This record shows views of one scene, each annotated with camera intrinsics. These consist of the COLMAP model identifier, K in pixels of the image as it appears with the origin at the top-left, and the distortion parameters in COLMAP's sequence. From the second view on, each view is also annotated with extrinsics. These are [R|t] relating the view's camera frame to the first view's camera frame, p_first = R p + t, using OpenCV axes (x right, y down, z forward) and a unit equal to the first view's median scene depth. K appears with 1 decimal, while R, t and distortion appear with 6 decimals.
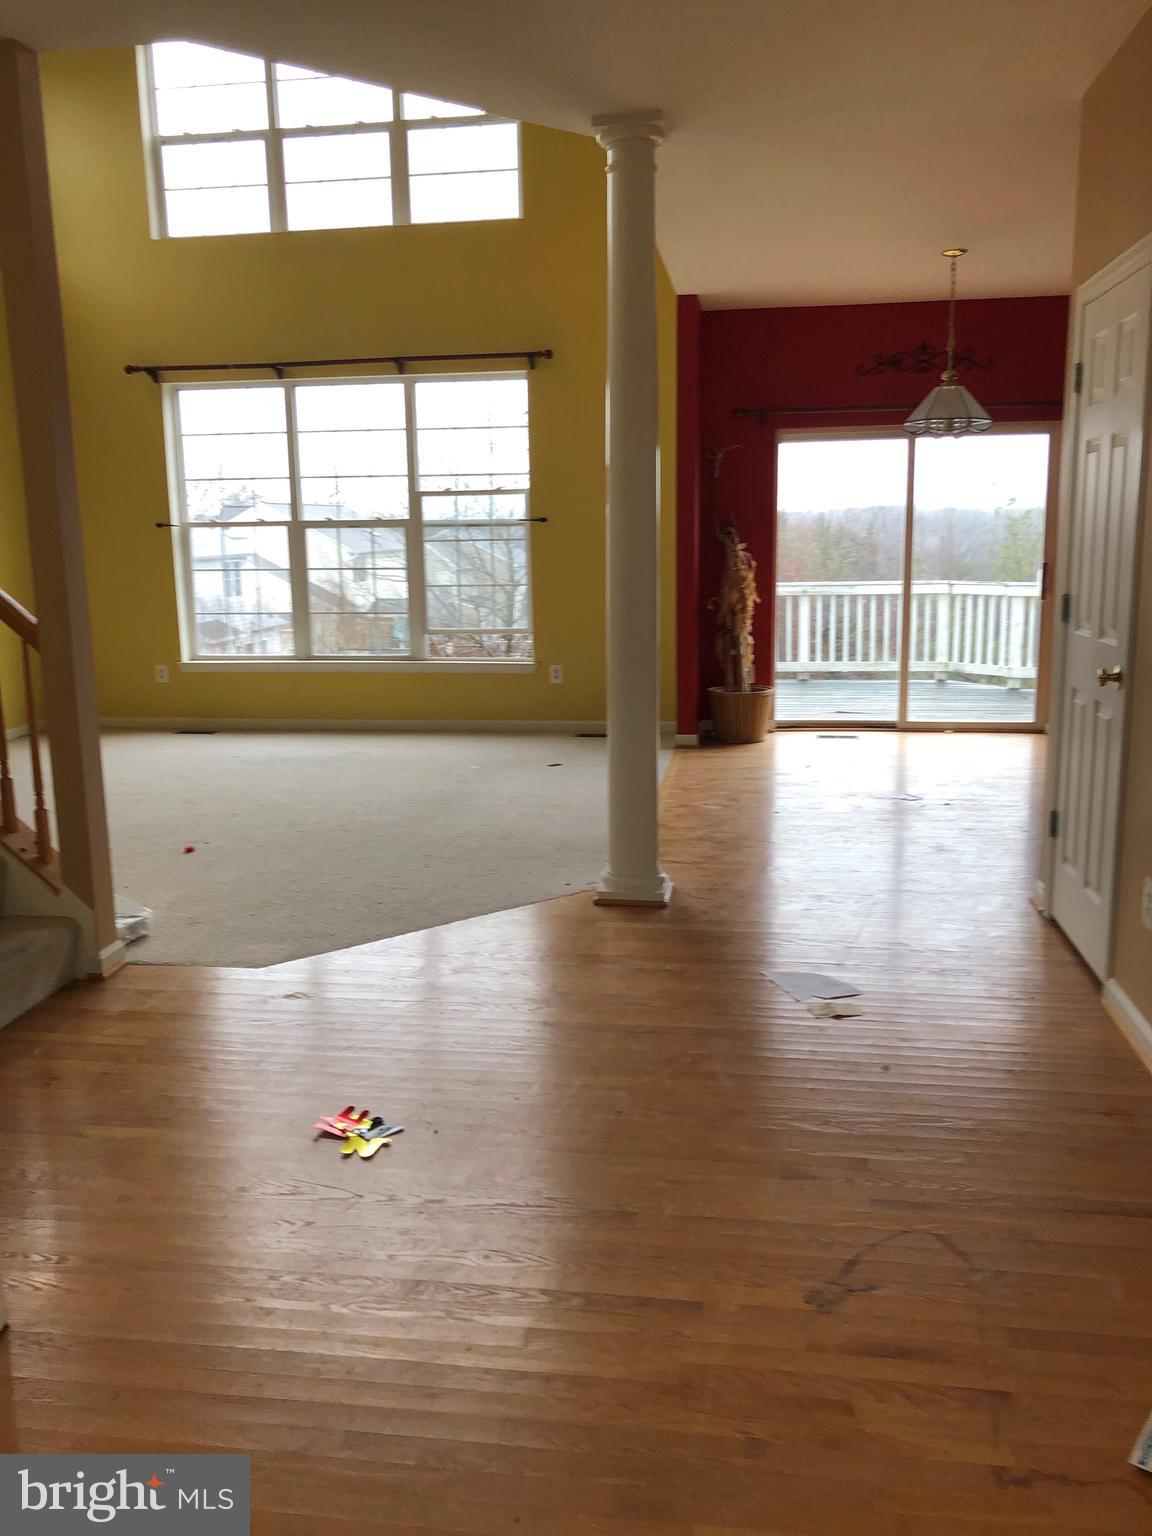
lens RADIAL K [[1287.5, 0, 552.7], [0, 1287.5, 768.5], [0, 0, 1]] dist [0.062019, -0.103612]
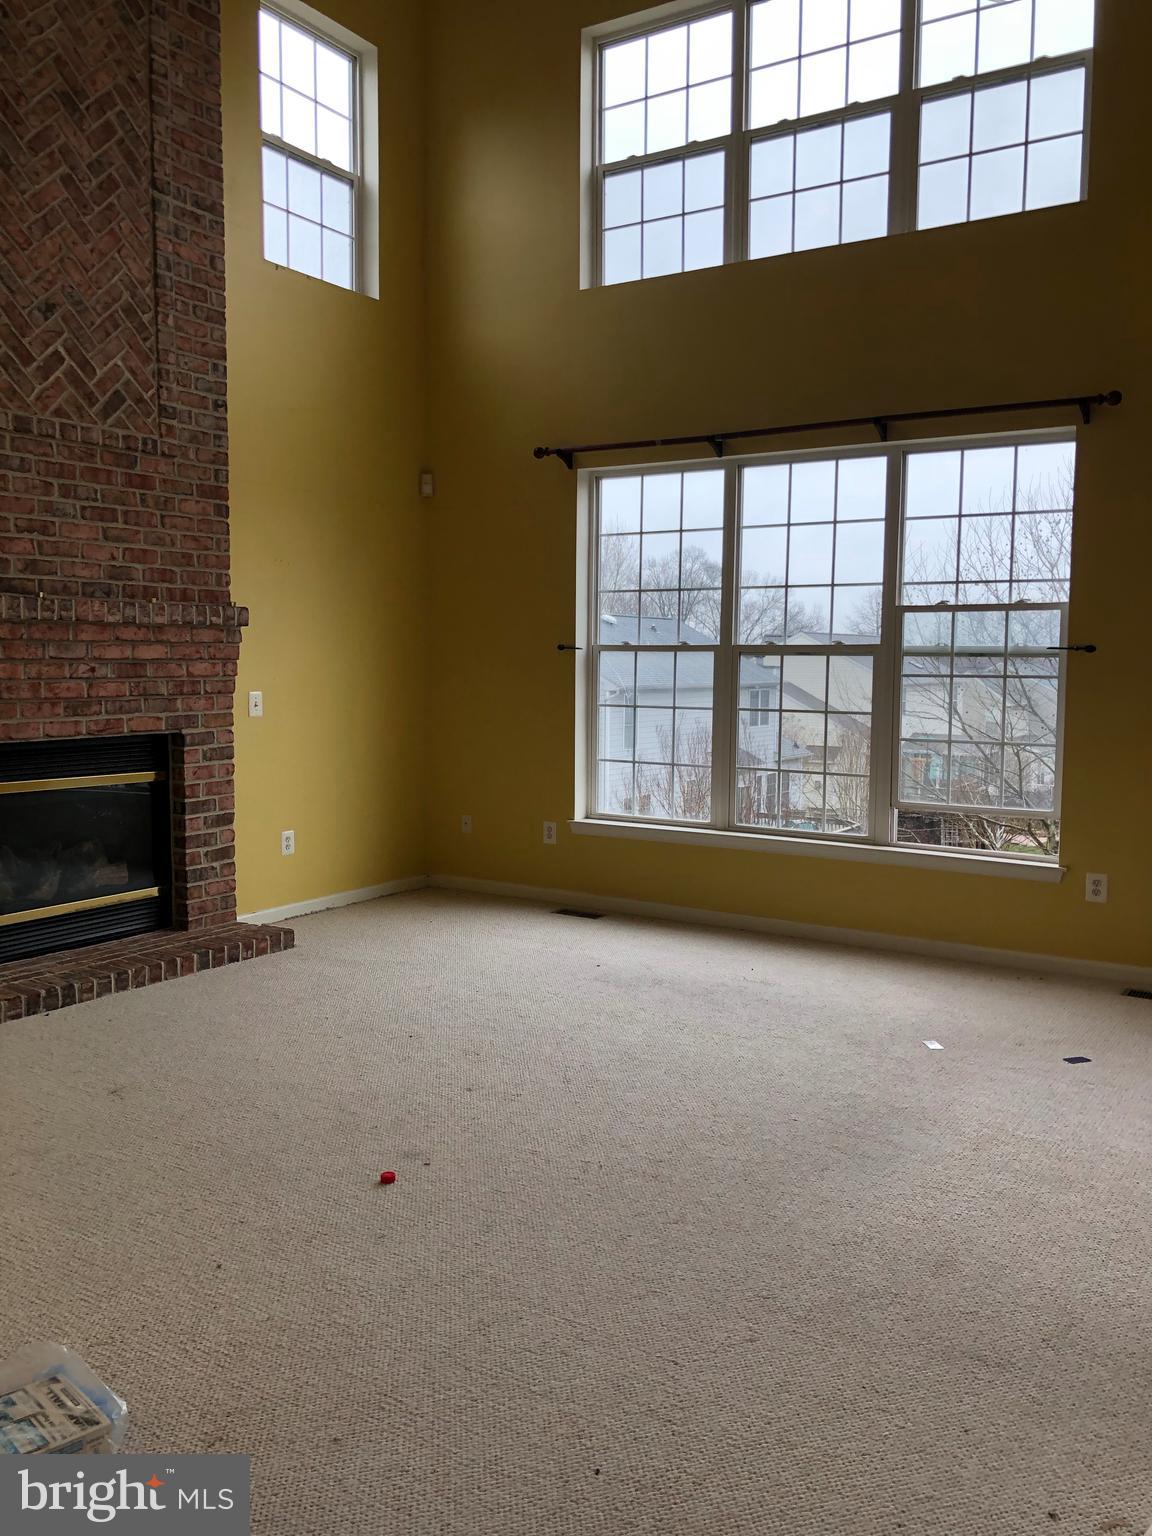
lens RADIAL K [[1287.5, 0, 552.7], [0, 1287.5, 768.5], [0, 0, 1]] dist [0.062019, -0.103612]
pose [[0.913474, 0.060187, -0.402420, 0.011942], [-0.098034, 0.992420, -0.074104, -0.057317], [0.394910, 0.107143, 0.912451, 0.299869]]
